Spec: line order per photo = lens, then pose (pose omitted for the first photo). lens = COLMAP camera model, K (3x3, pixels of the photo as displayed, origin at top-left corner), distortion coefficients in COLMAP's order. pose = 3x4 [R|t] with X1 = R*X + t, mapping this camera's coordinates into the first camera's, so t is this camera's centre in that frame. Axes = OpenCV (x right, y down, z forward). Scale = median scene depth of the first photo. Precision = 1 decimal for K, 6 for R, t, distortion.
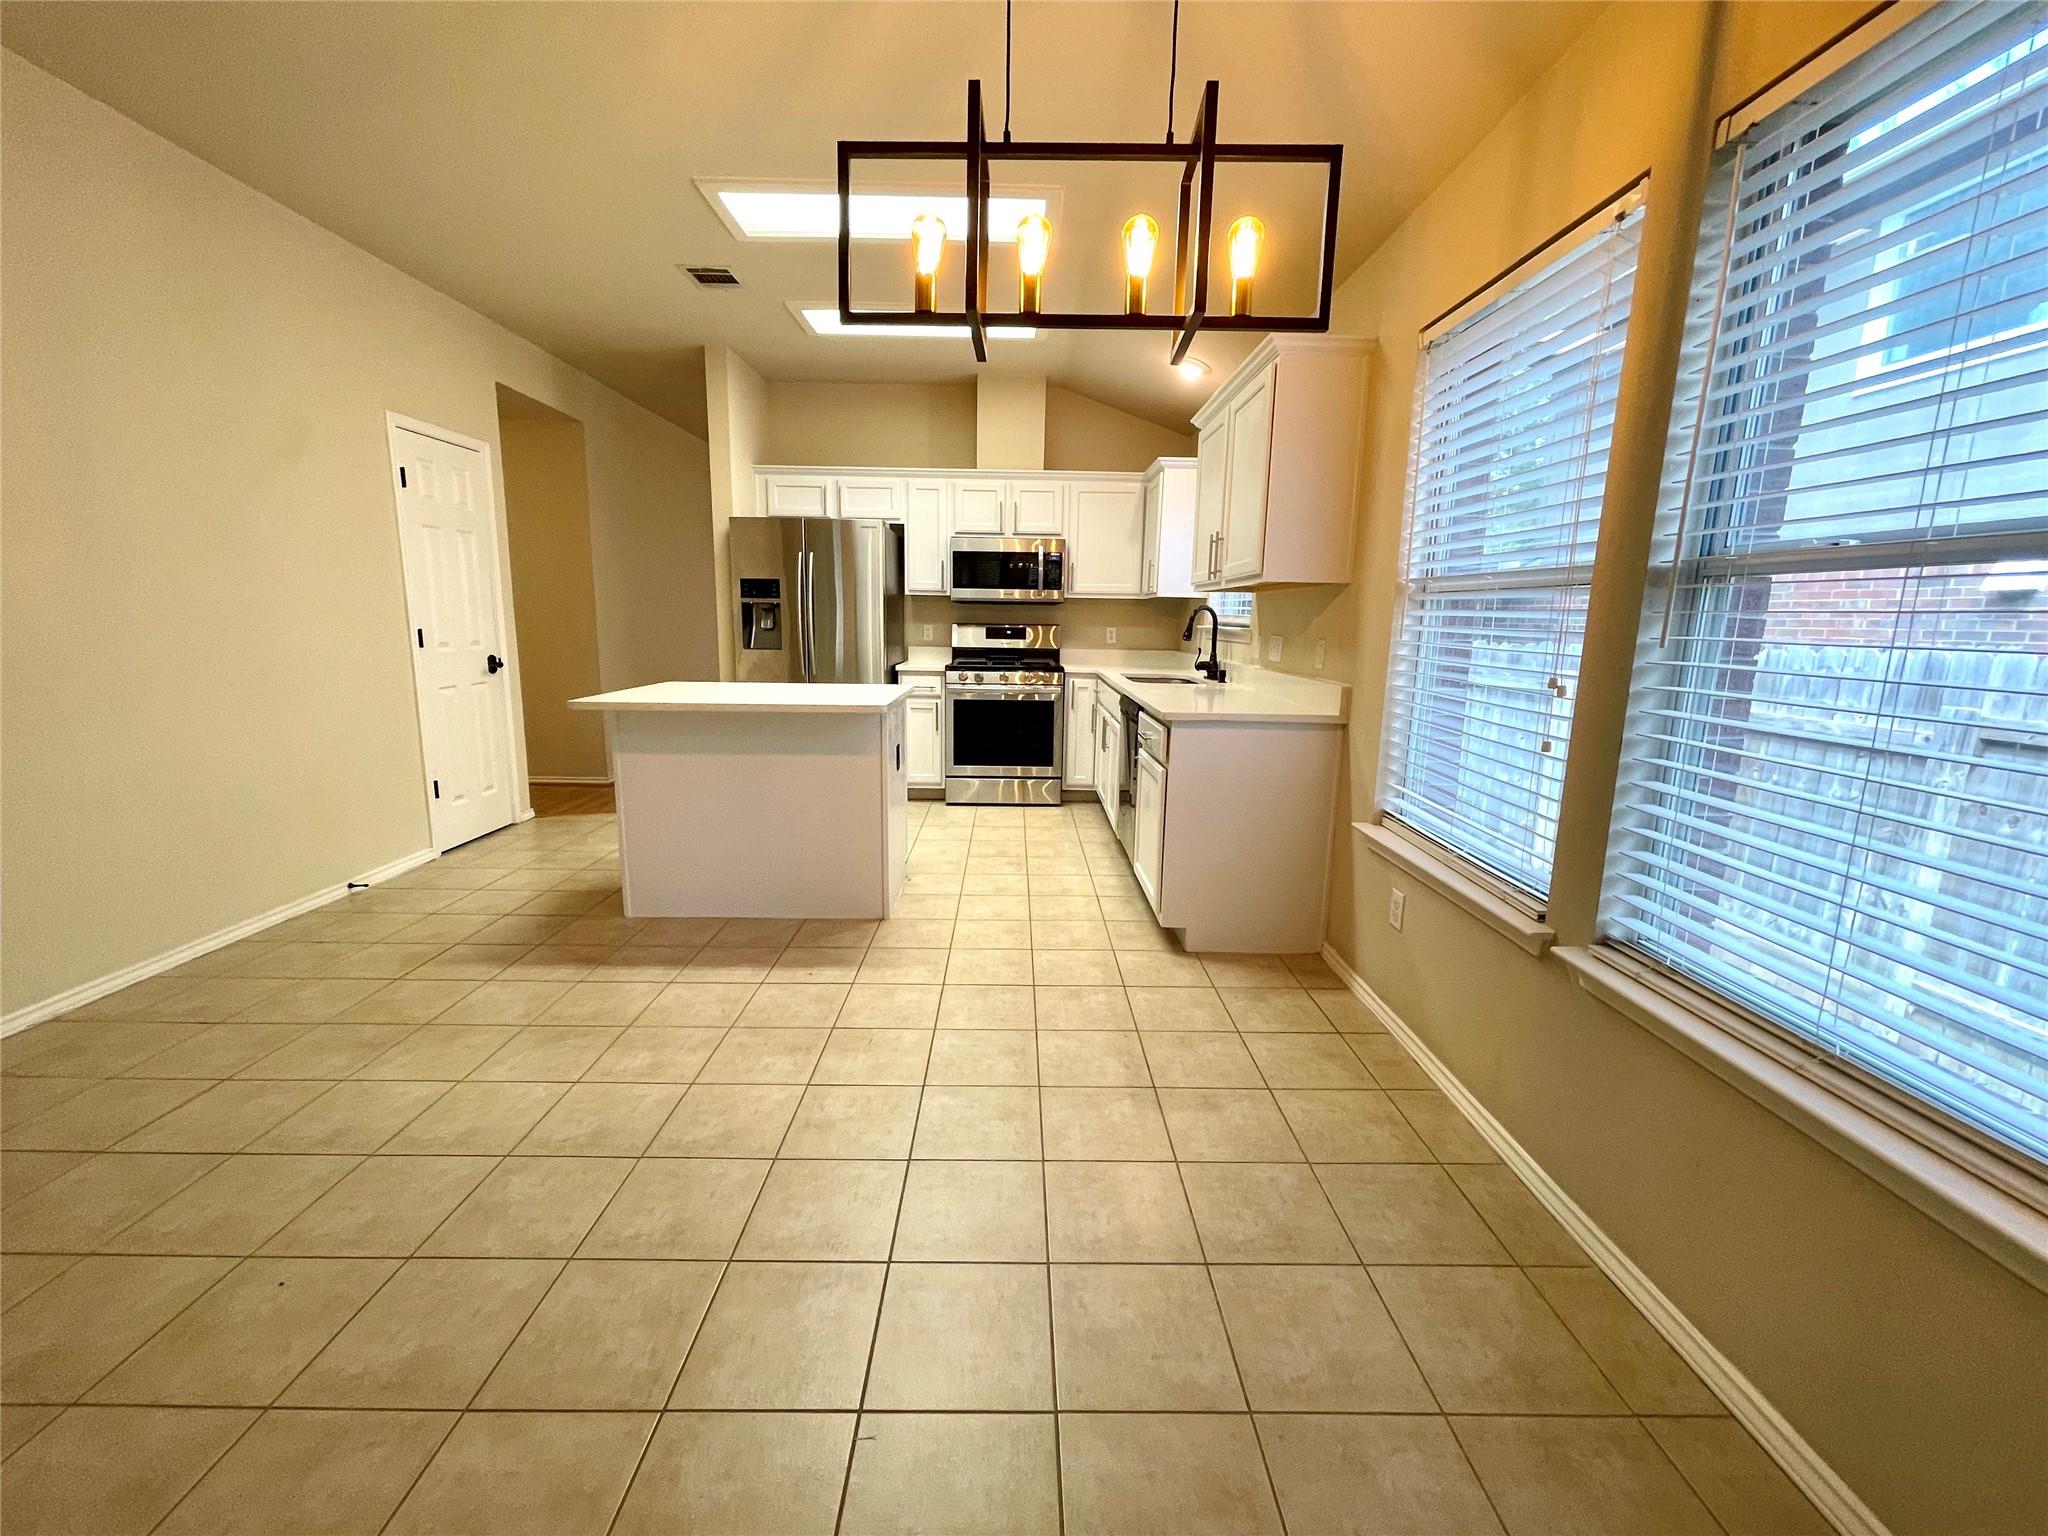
lens RADIAL K [[828.9, 0, 1023.1], [0, 828.9, 767.5], [0, 0, 1]] dist [-0.001799, 0.000279]
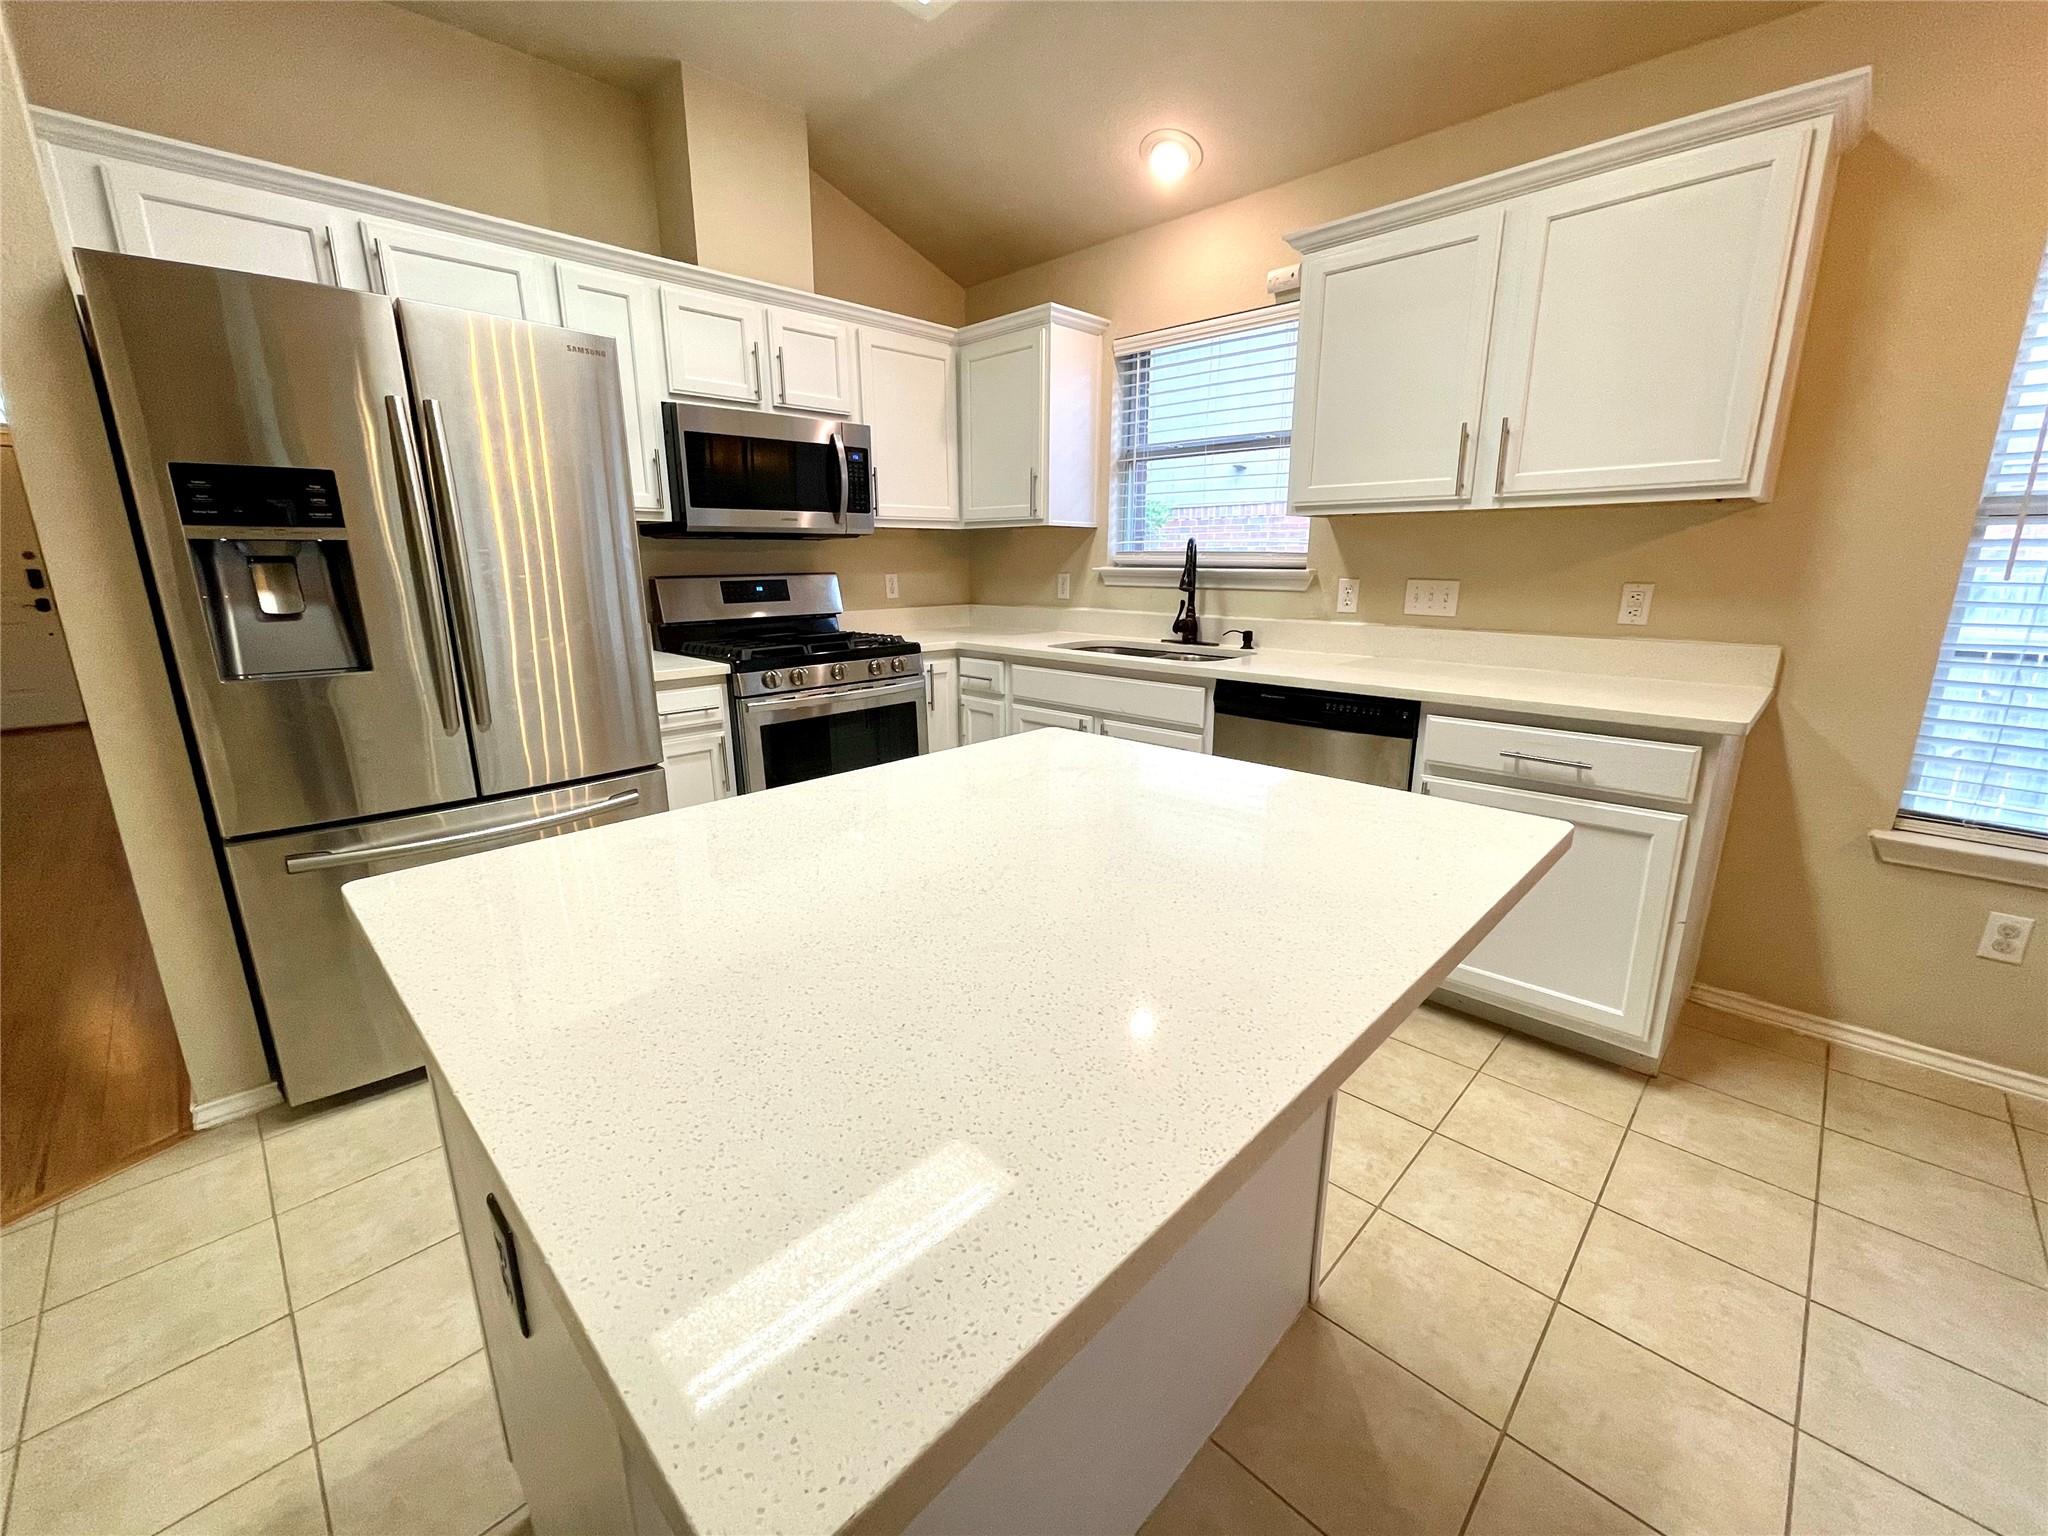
lens RADIAL K [[828.9, 0, 1024.6], [0, 828.9, 762.4], [0, 0, 1]] dist [-0.001799, 0.000279]
pose [[0.709201, -0.190584, 0.678757, -0.447691], [0.142933, 0.981643, 0.126285, -0.140950], [-0.690365, 0.007456, 0.723423, 0.709339]]
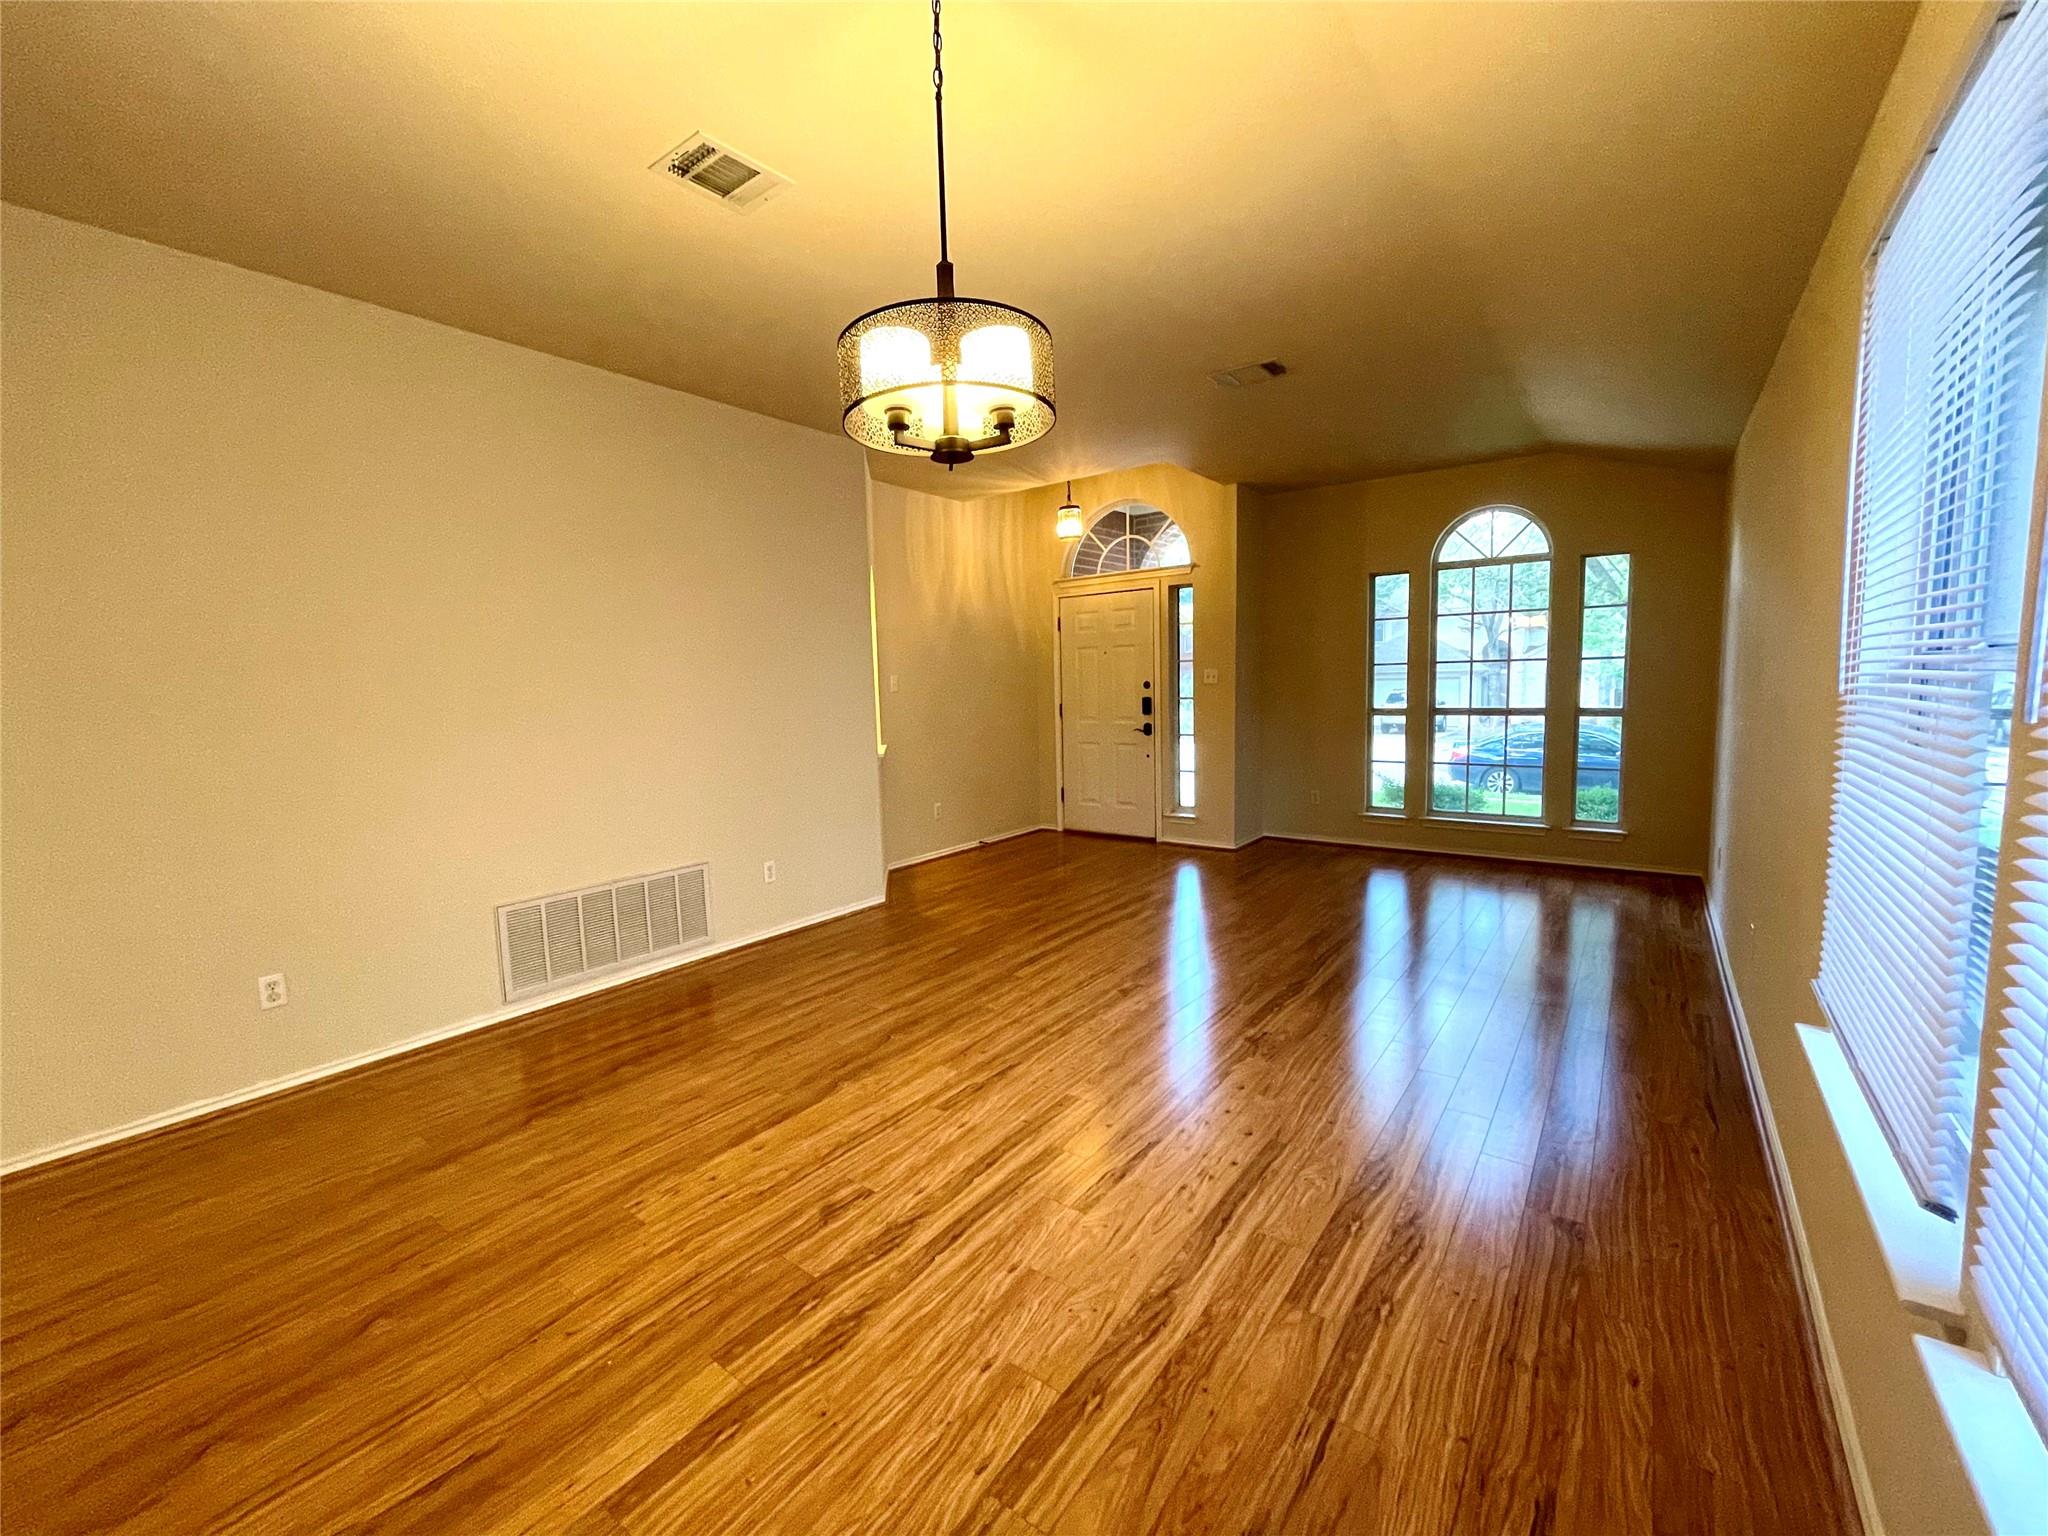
lens RADIAL K [[828.9, 0, 1031.8], [0, 828.9, 767.3], [0, 0, 1]] dist [-0.001799, 0.000279]
pose [[0.797606, 0.027247, -0.602564, 0.212253], [-0.070842, 0.996297, -0.048722, -0.330119], [0.599005, 0.081548, 0.796582, 1.660131]]
